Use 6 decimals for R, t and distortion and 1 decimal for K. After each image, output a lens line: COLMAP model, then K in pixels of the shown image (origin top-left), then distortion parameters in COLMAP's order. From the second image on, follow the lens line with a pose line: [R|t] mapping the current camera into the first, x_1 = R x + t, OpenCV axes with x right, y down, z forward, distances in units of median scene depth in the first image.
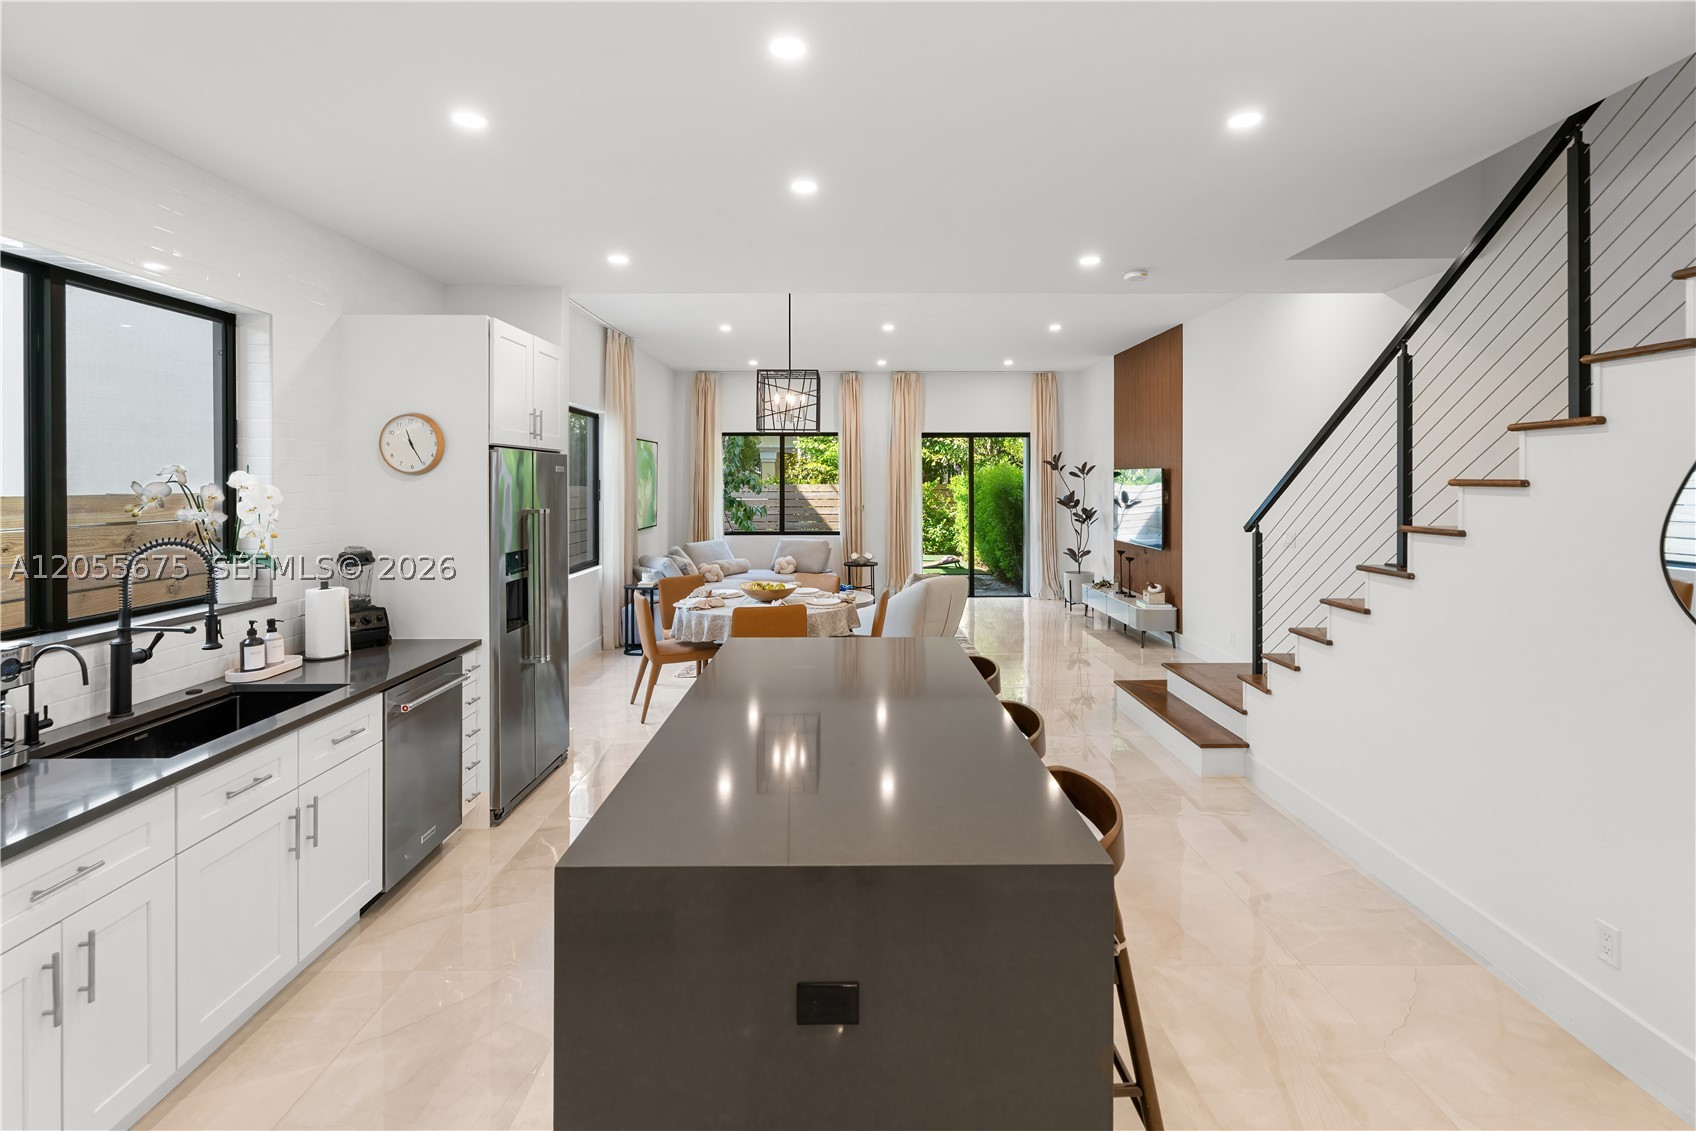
lens RADIAL K [[787.5, 0, 847.0], [0, 787.5, 483.3], [0, 0, 1]] dist [0.021314, -0.008607]
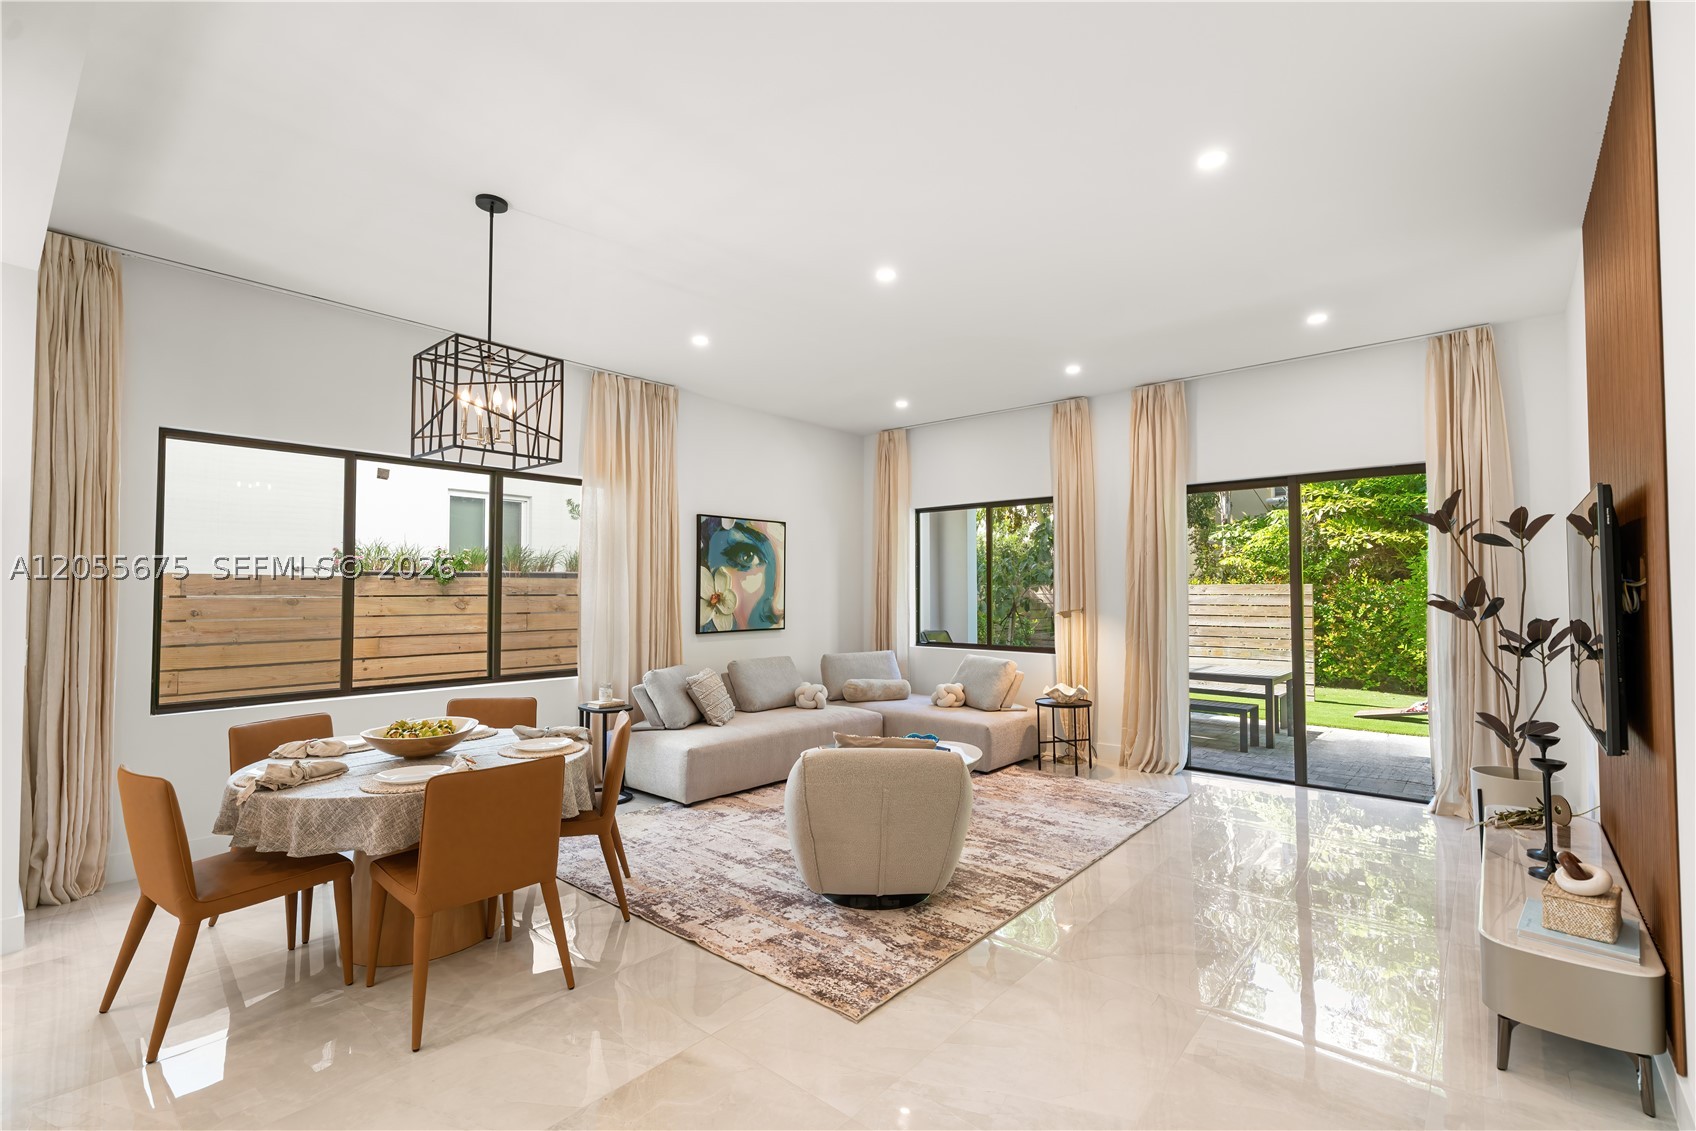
lens RADIAL K [[754.1, 0, 848.1], [0, 754.1, 566.0], [0, 0, 1]] dist [-0.000535, 0.000124]
pose [[0.758559, -0.023527, -0.651180, 0.647929], [-0.001129, 0.999299, -0.037420, 0.042376], [0.651604, 0.029120, 0.758000, 1.035142]]
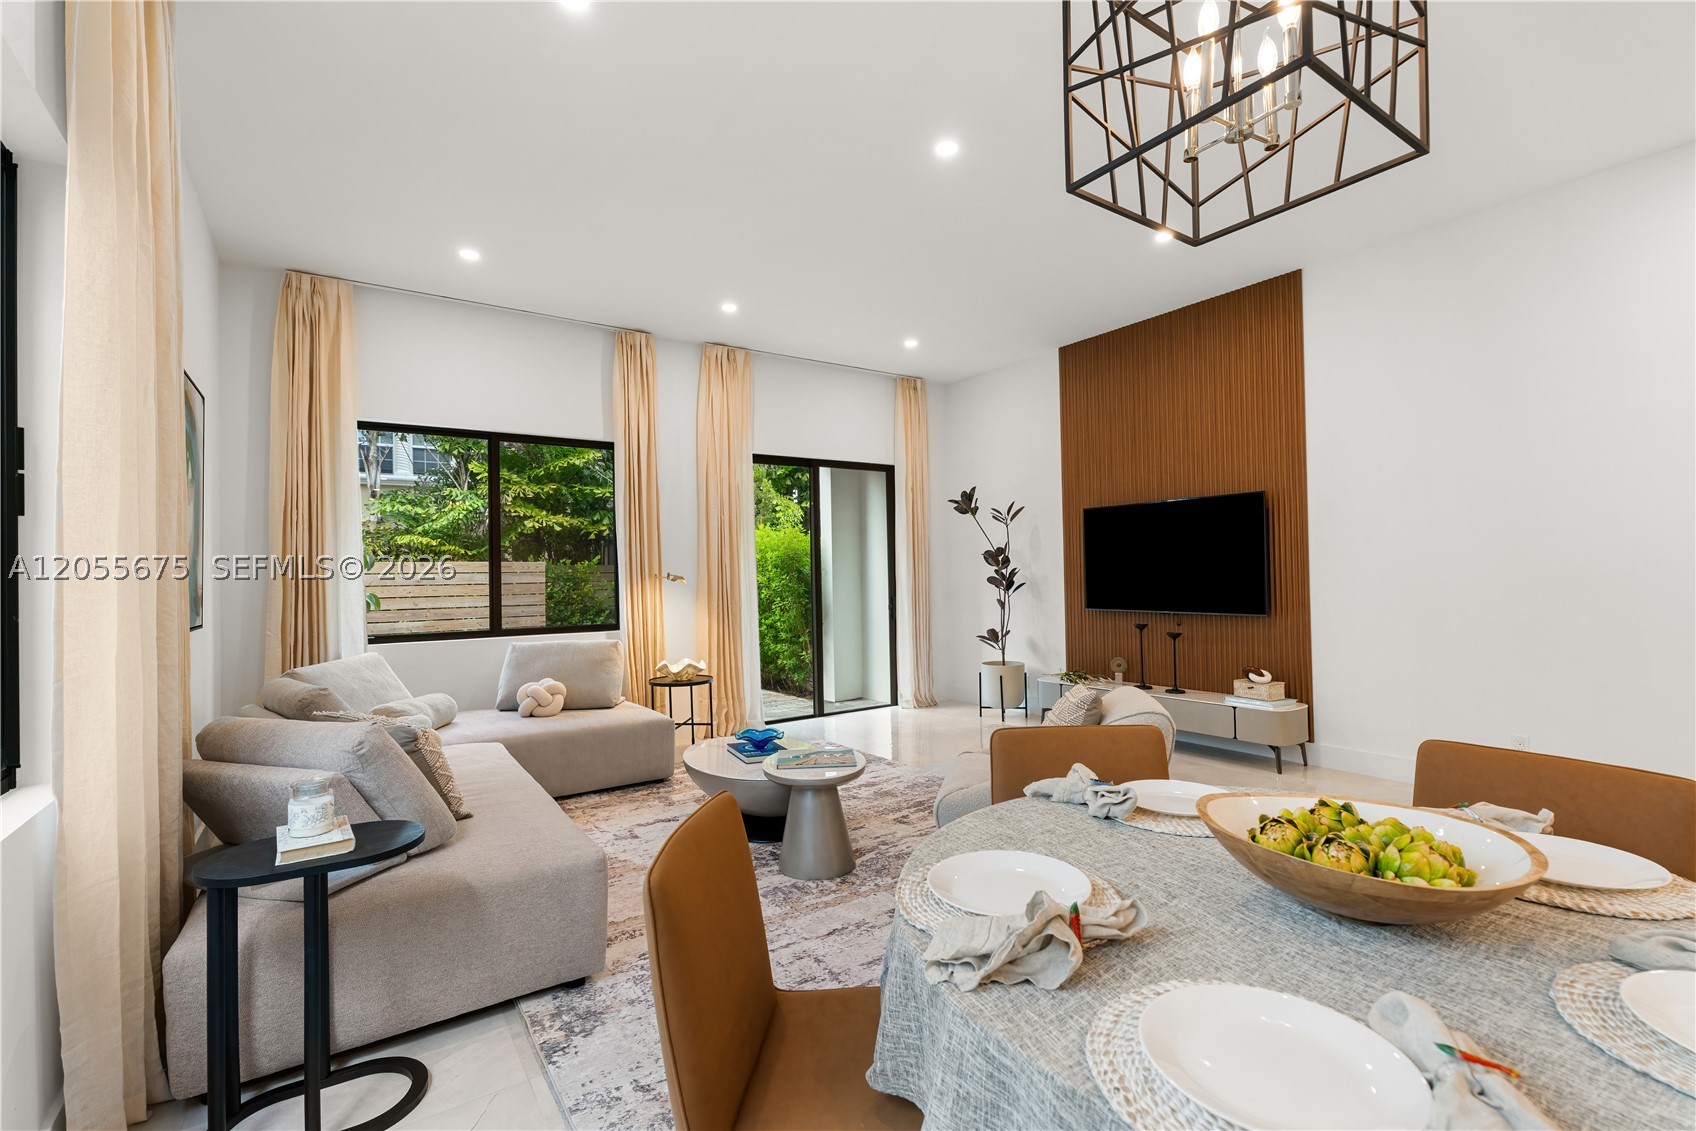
lens RADIAL K [[754.8, 0, 846.9], [0, 754.8, 563.8], [0, 0, 1]] dist [-0.002829, 0.000027]
pose [[0.825593, -0.006172, 0.564232, -0.418812], [0.018971, 0.999678, -0.016823, 0.079293], [-0.563947, 0.024593, 0.825445, 1.193889]]
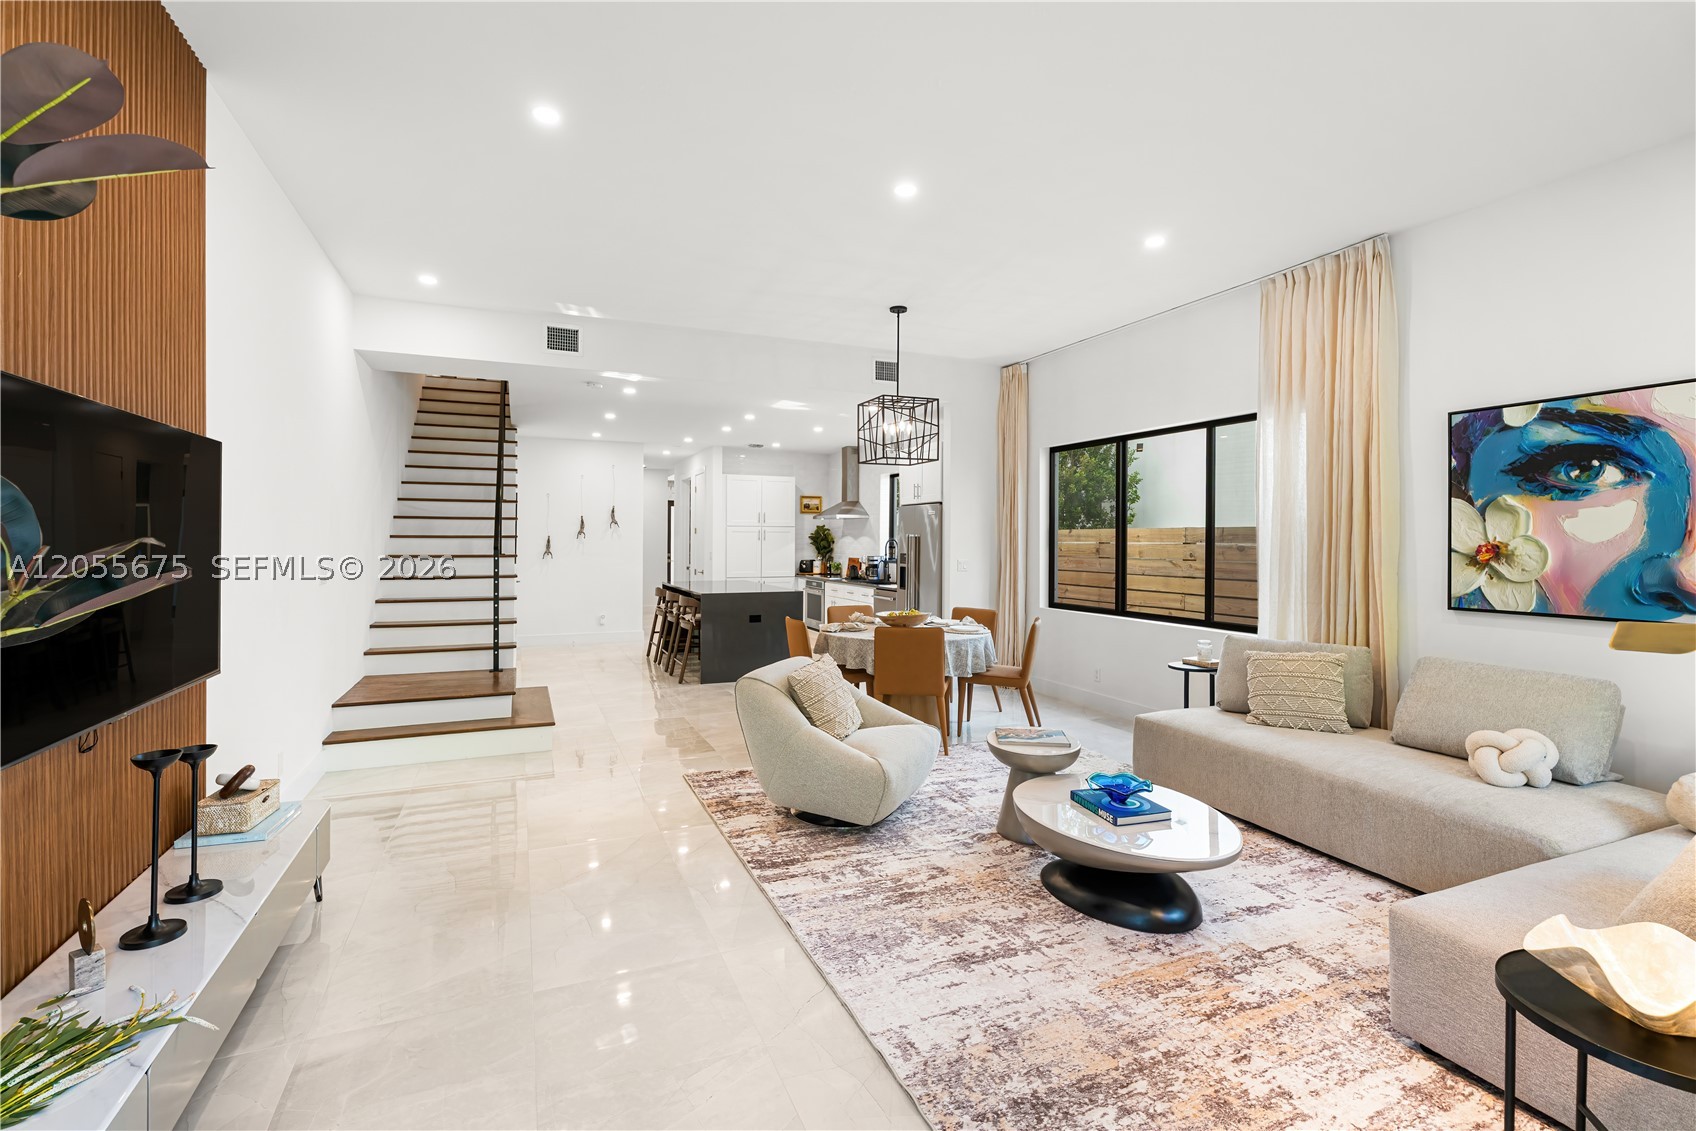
lens RADIAL K [[766.4, 0, 847.3], [0, 766.4, 546.1], [0, 0, 1]] dist [0.003733, -0.000662]
pose [[-0.919057, -0.000588, -0.394123, 0.483832], [-0.005297, 0.999927, 0.010860, 0.038465], [0.394088, 0.012068, -0.918993, 2.508330]]
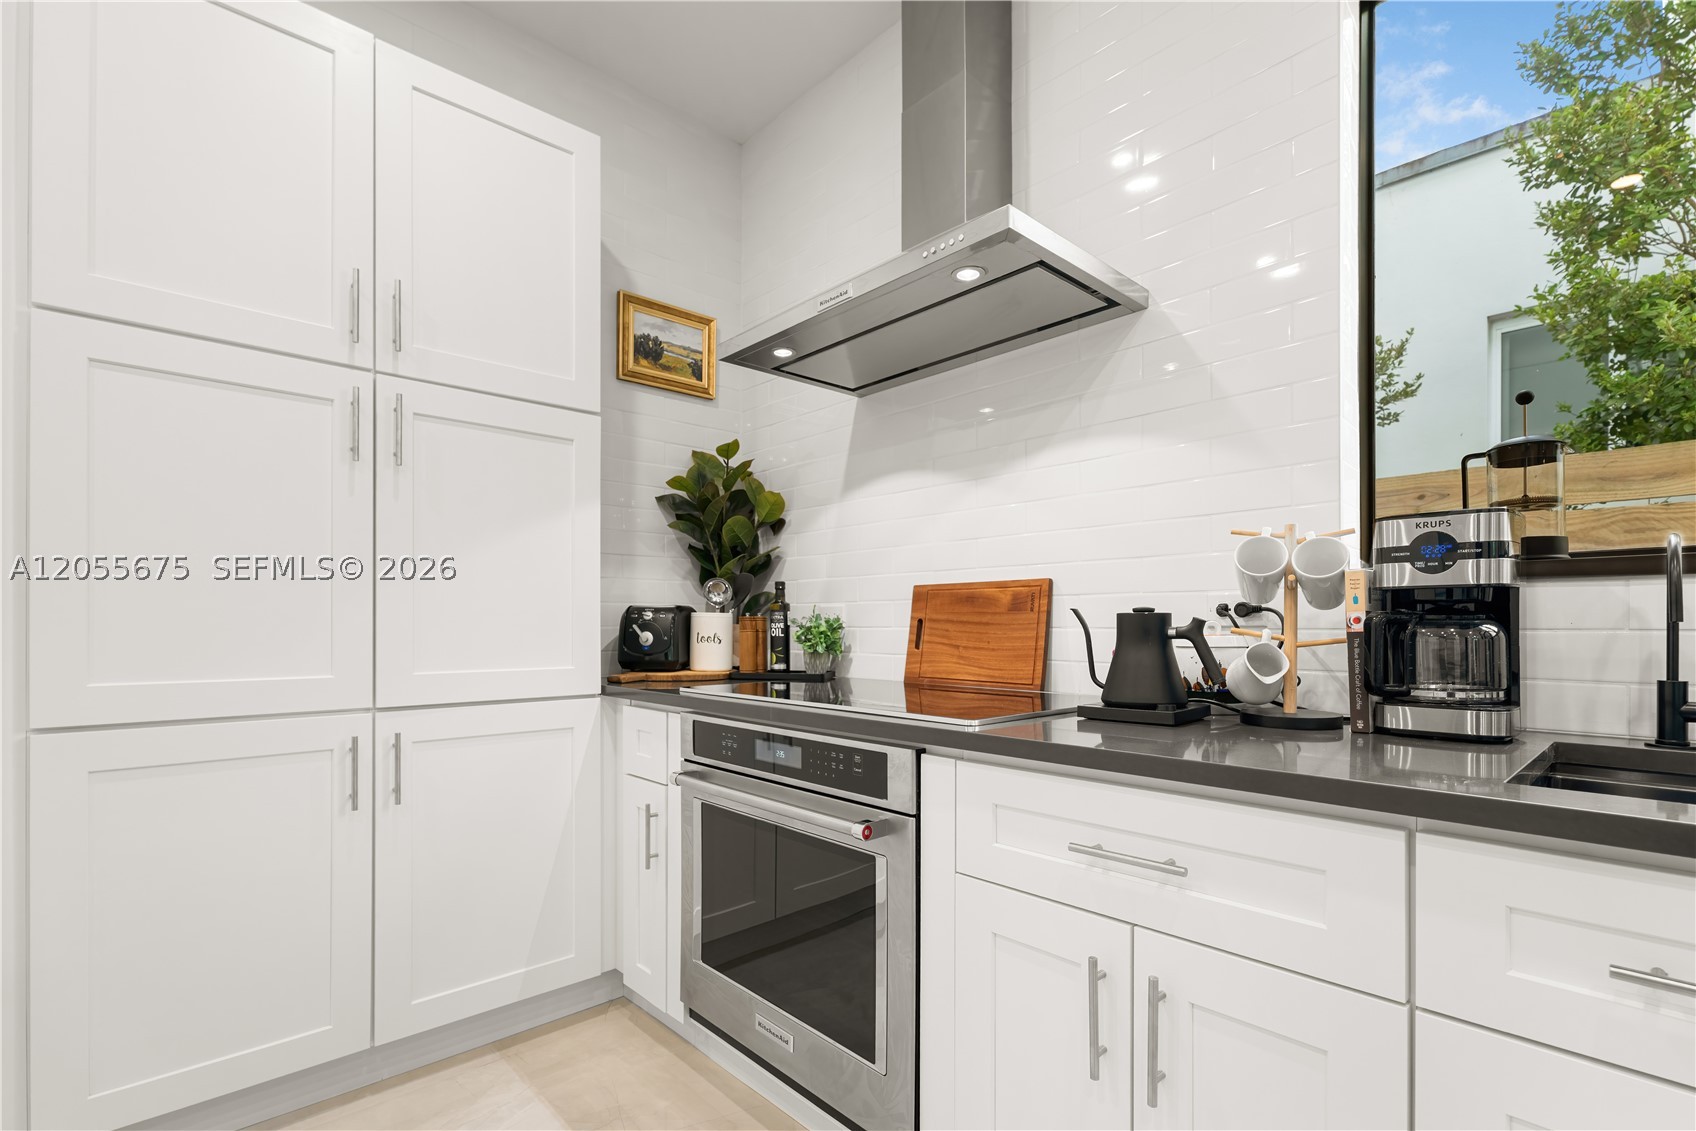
lens RADIAL K [[776.2, 0, 857.6], [0, 776.2, 623.8], [0, 0, 1]] dist [0.000657, 0.000088]
pose [[-0.733360, -0.001539, -0.679839, -0.171754], [-0.001929, 0.999998, -0.000183, 0.127640], [0.679838, 0.001177, -0.733362, 0.505801]]
